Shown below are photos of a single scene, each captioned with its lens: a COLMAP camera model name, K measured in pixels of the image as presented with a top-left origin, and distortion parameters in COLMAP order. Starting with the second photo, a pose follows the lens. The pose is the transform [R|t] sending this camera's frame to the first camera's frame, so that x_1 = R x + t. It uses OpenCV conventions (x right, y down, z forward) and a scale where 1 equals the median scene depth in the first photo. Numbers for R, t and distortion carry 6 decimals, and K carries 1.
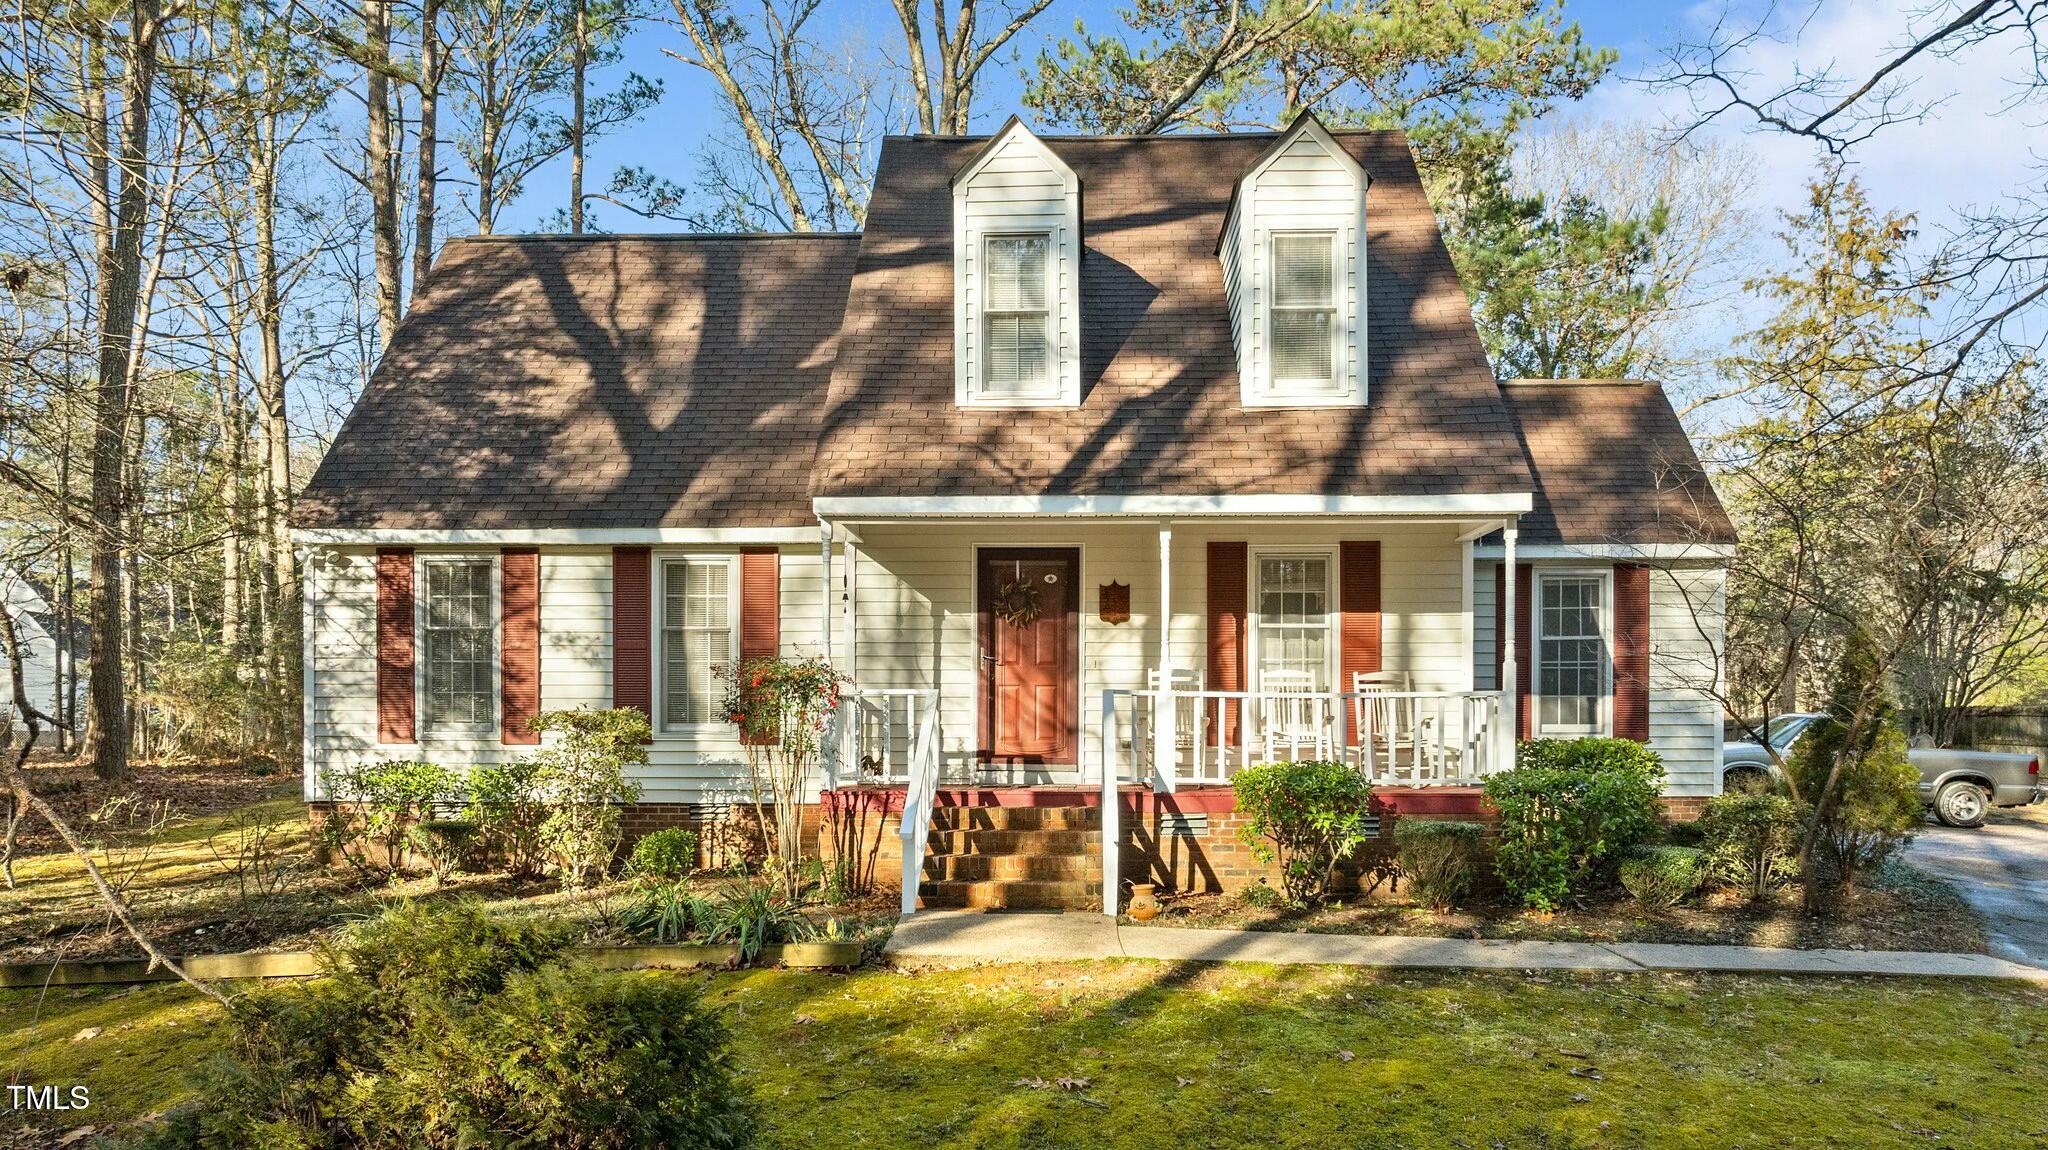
lens RADIAL K [[1454.8, 0, 1030.0], [0, 1454.8, 762.5], [0, 0, 1]] dist [-0.025010, 0.009534]
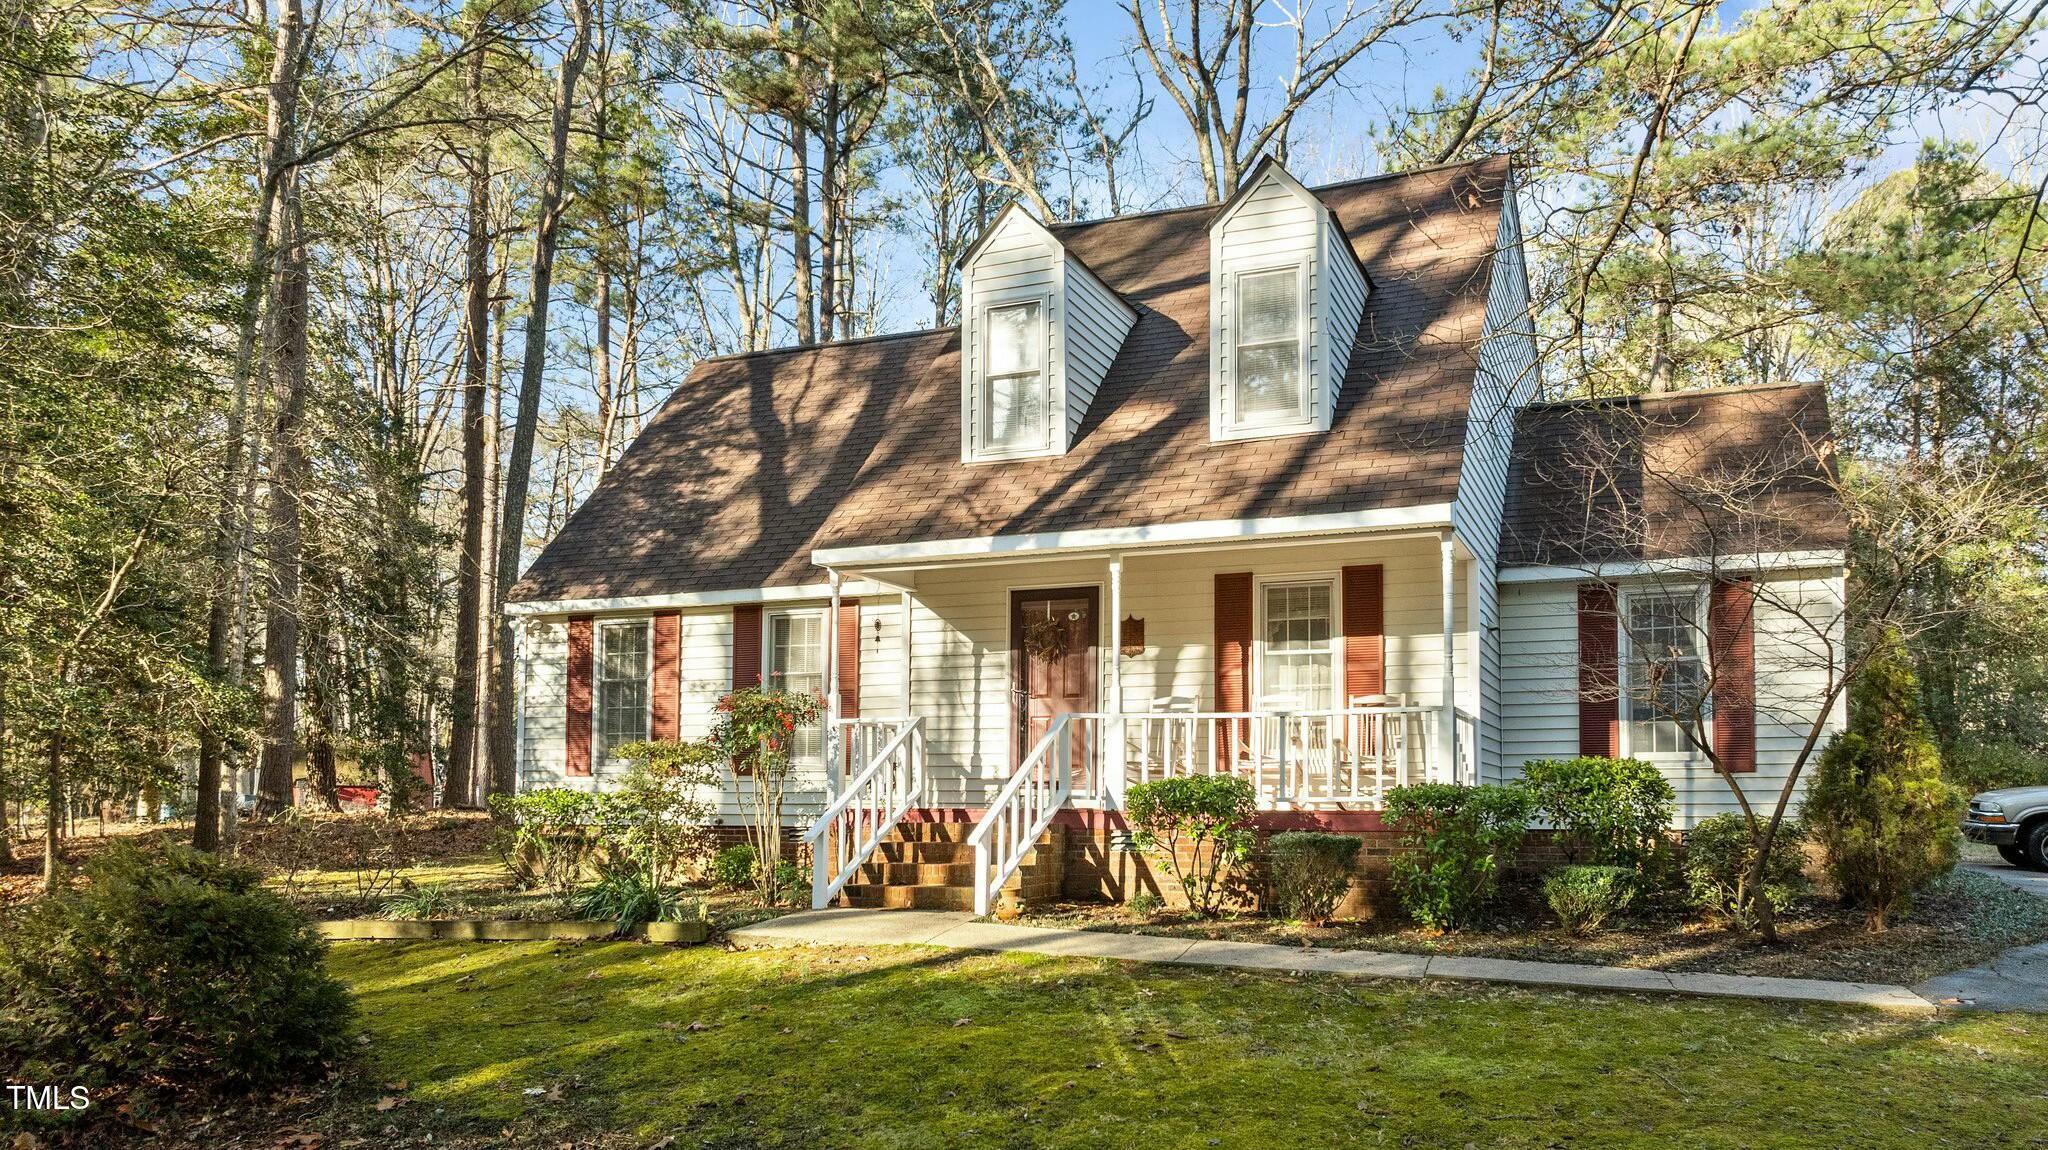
lens RADIAL K [[1454.8, 0, 1101.2], [0, 1454.8, 743.4], [0, 0, 1]] dist [-0.025010, 0.009534]
pose [[0.943043, -0.014295, -0.332362, 0.378772], [-0.009263, 0.997560, -0.069190, 0.039599], [0.332541, 0.068328, 0.940610, 0.007689]]
